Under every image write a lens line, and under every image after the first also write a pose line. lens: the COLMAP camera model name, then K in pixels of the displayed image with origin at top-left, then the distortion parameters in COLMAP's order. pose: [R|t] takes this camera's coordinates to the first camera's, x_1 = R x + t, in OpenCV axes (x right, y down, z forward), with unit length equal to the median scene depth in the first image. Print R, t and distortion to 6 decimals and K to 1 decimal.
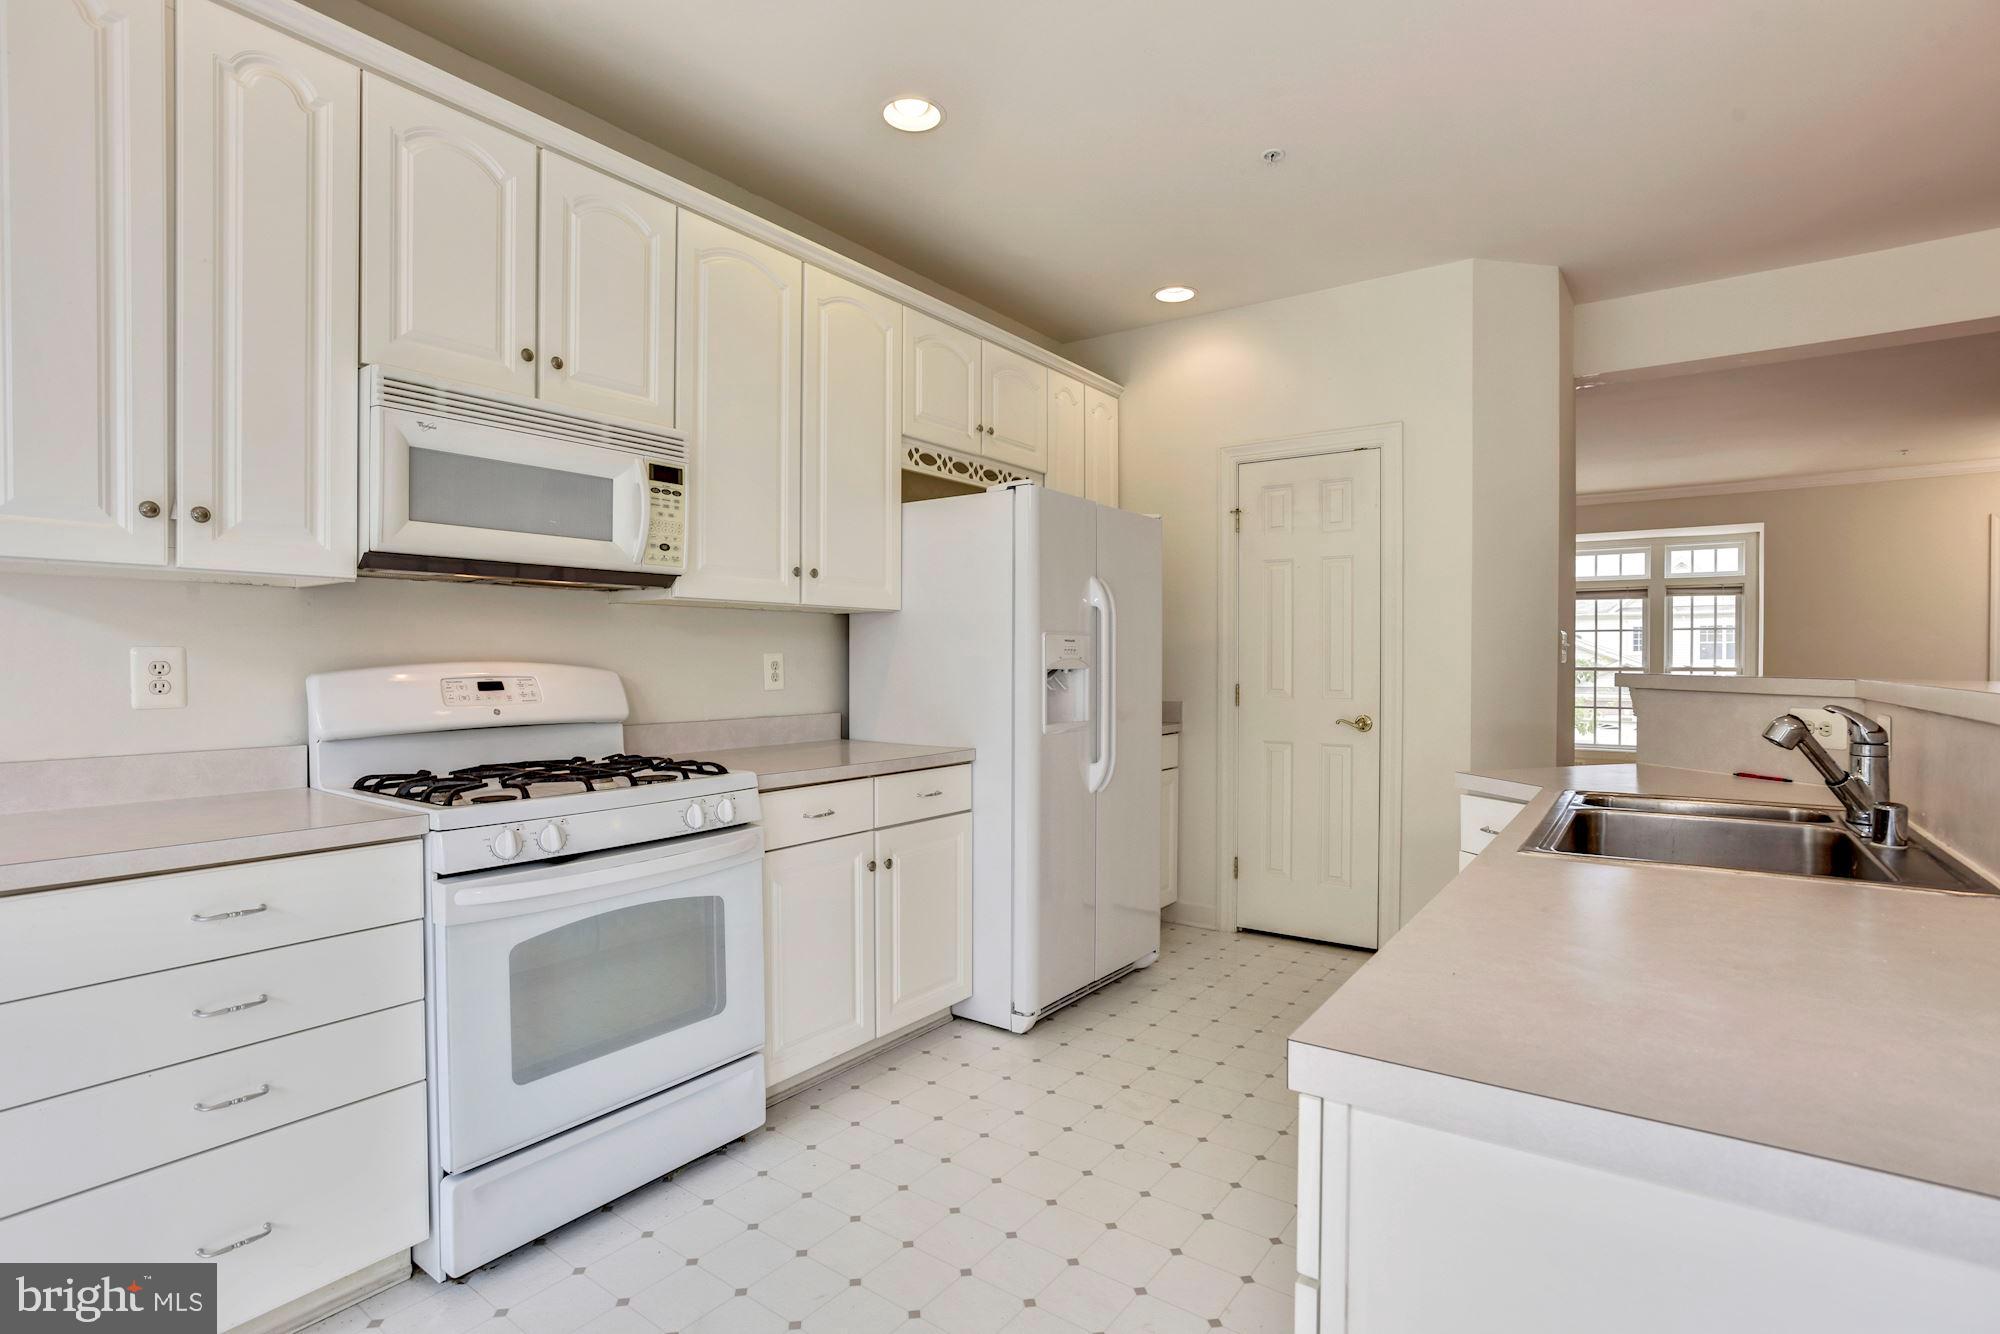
lens RADIAL K [[943.8, 0, 1055.1], [0, 943.8, 670.2], [0, 0, 1]] dist [-0.053845, 0.025882]
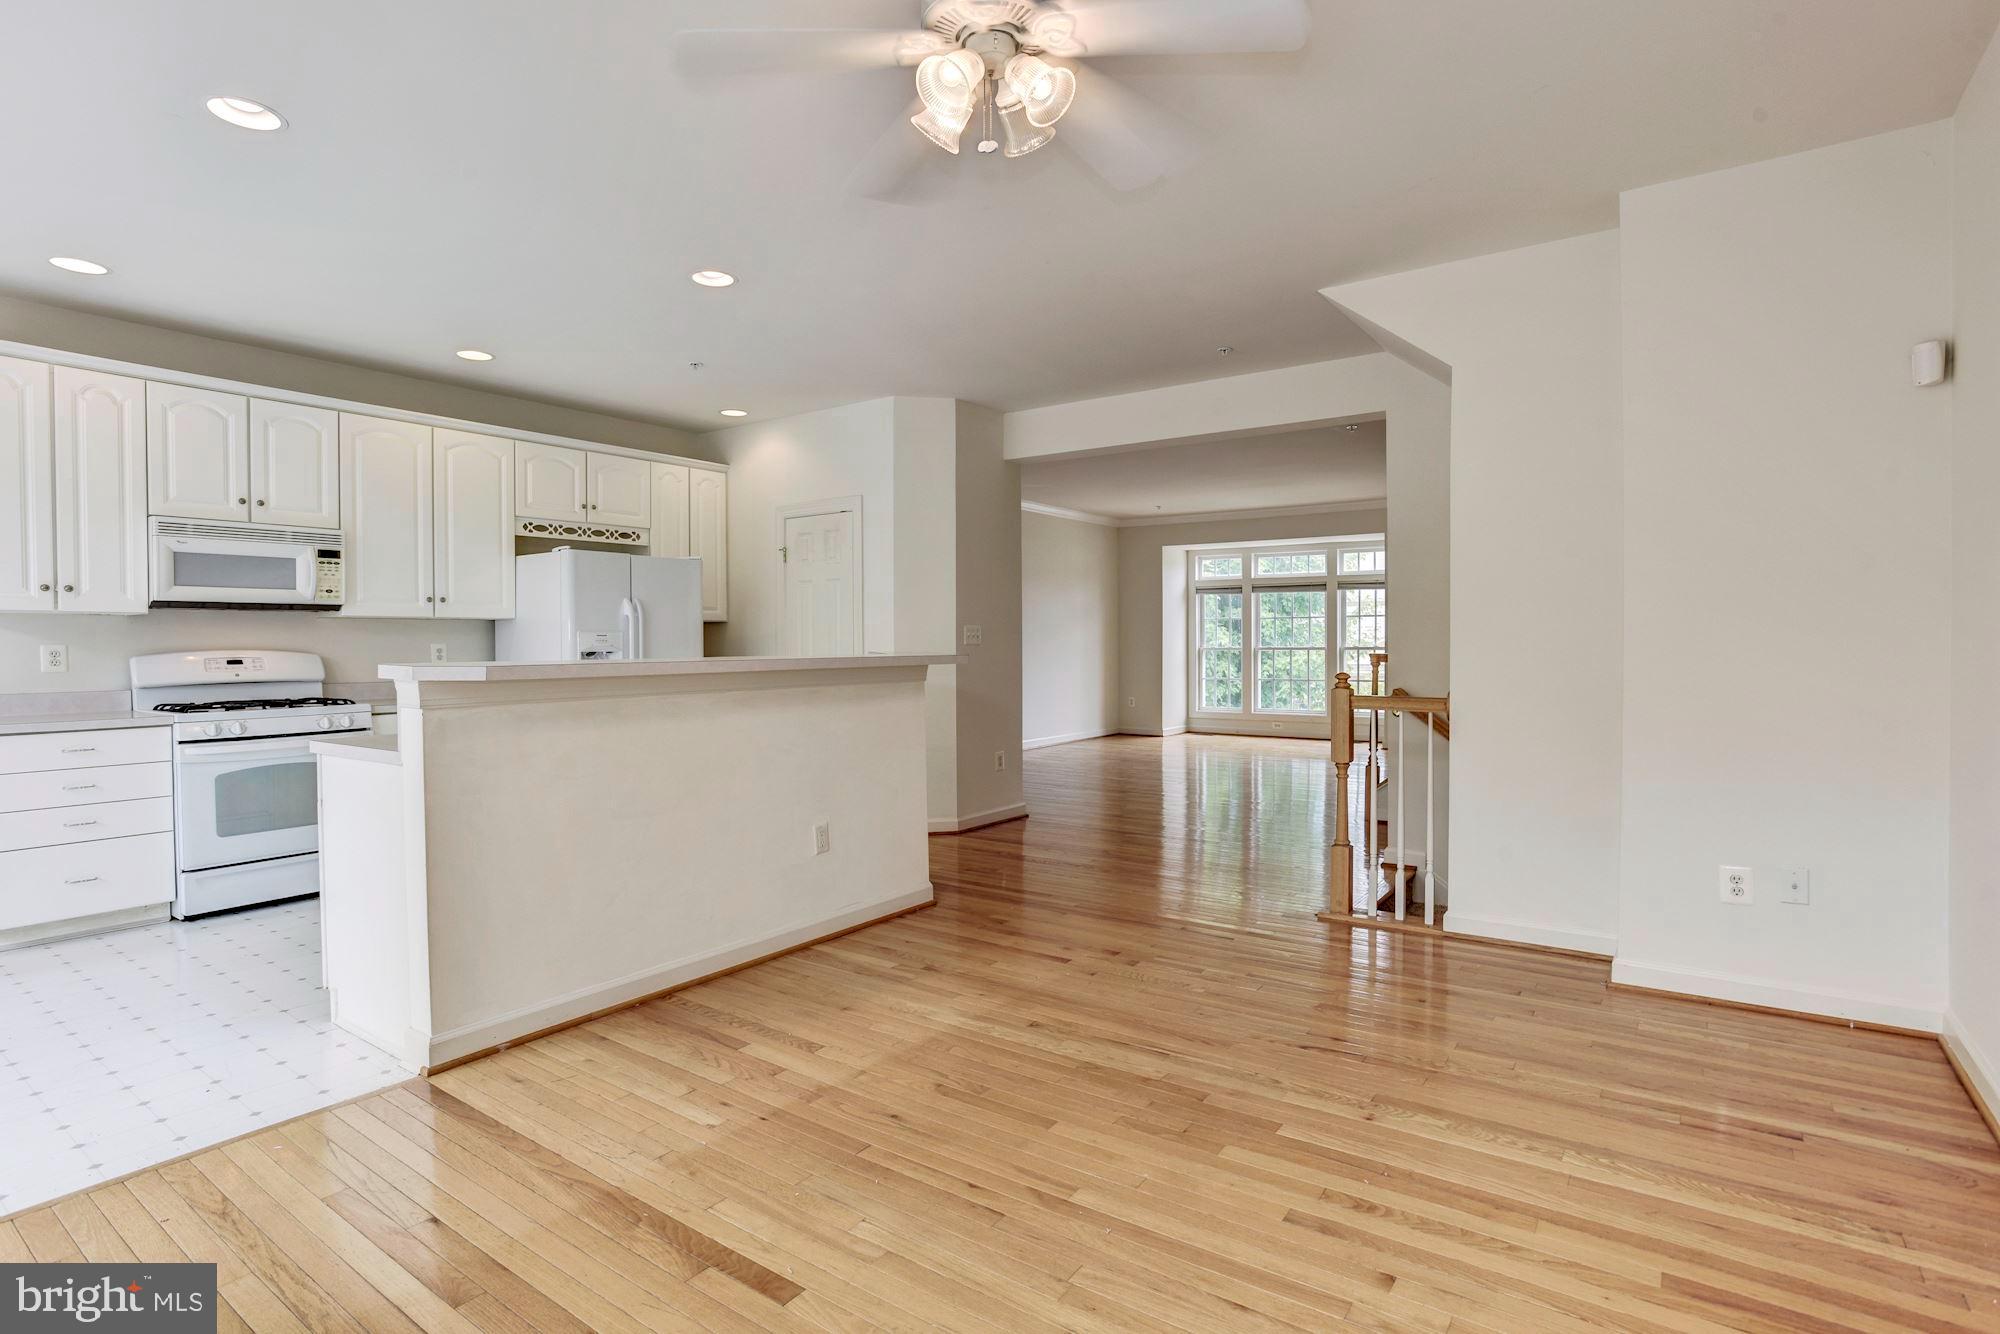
lens RADIAL K [[960.1, 0, 1083.4], [0, 960.1, 661.7], [0, 0, 1]] dist [-0.035824, 0.015770]
pose [[0.999684, -0.006007, 0.024425, 0.916214], [0.005786, 0.999942, 0.009107, 0.006177], [-0.024478, -0.008963, 0.999660, -0.839584]]
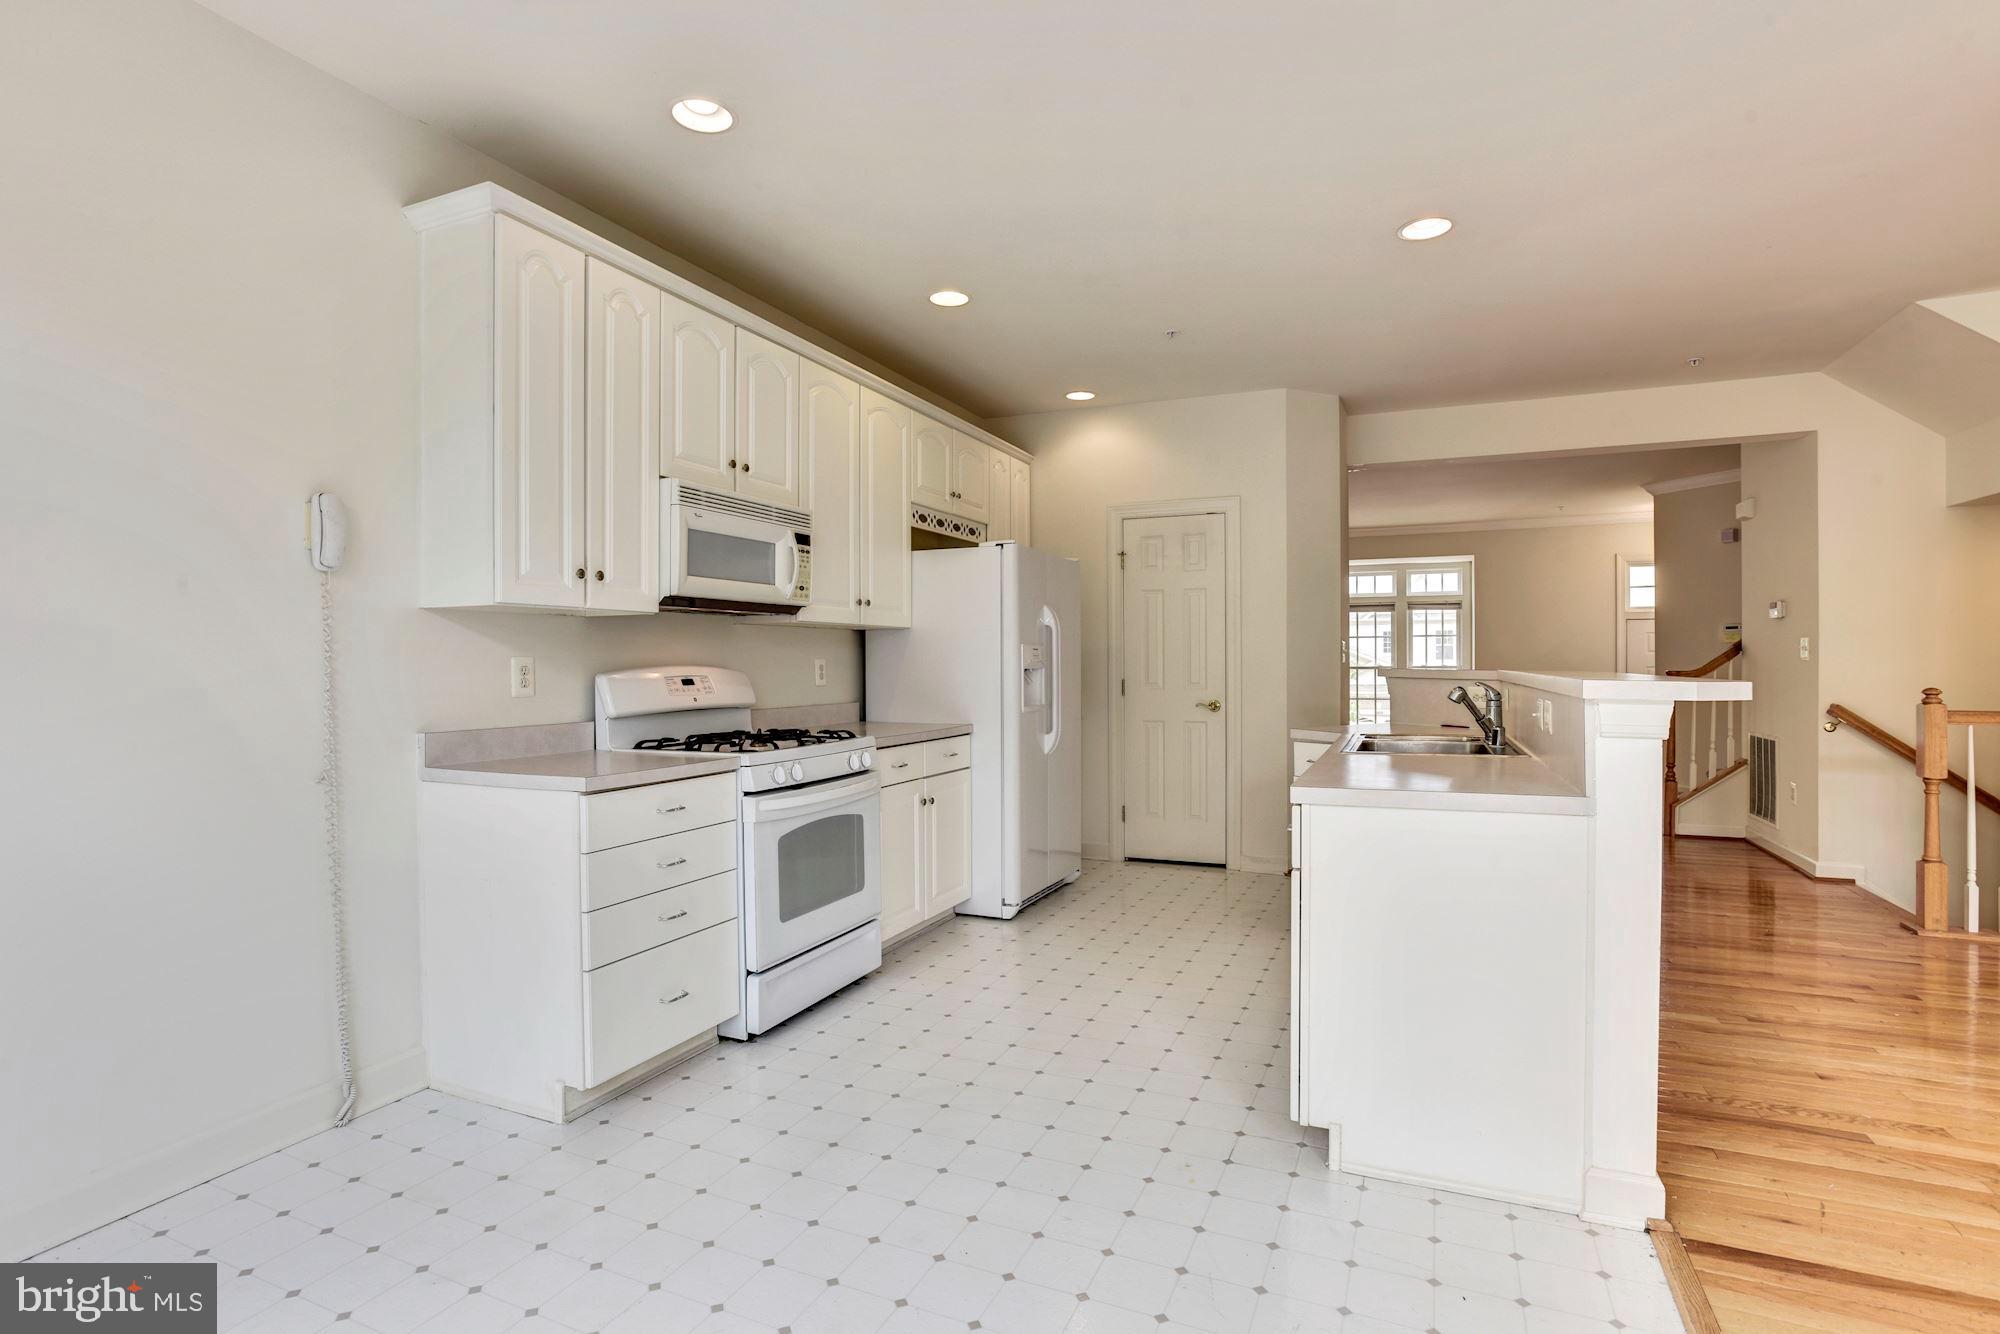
lens RADIAL K [[943.8, 0, 1055.1], [0, 943.8, 670.2], [0, 0, 1]] dist [-0.053845, 0.025882]
pose [[0.975677, -0.007900, 0.219071, -0.289151], [0.008737, 0.999958, -0.002851, 0.005870], [-0.219039, 0.004696, 0.975705, -0.452455]]
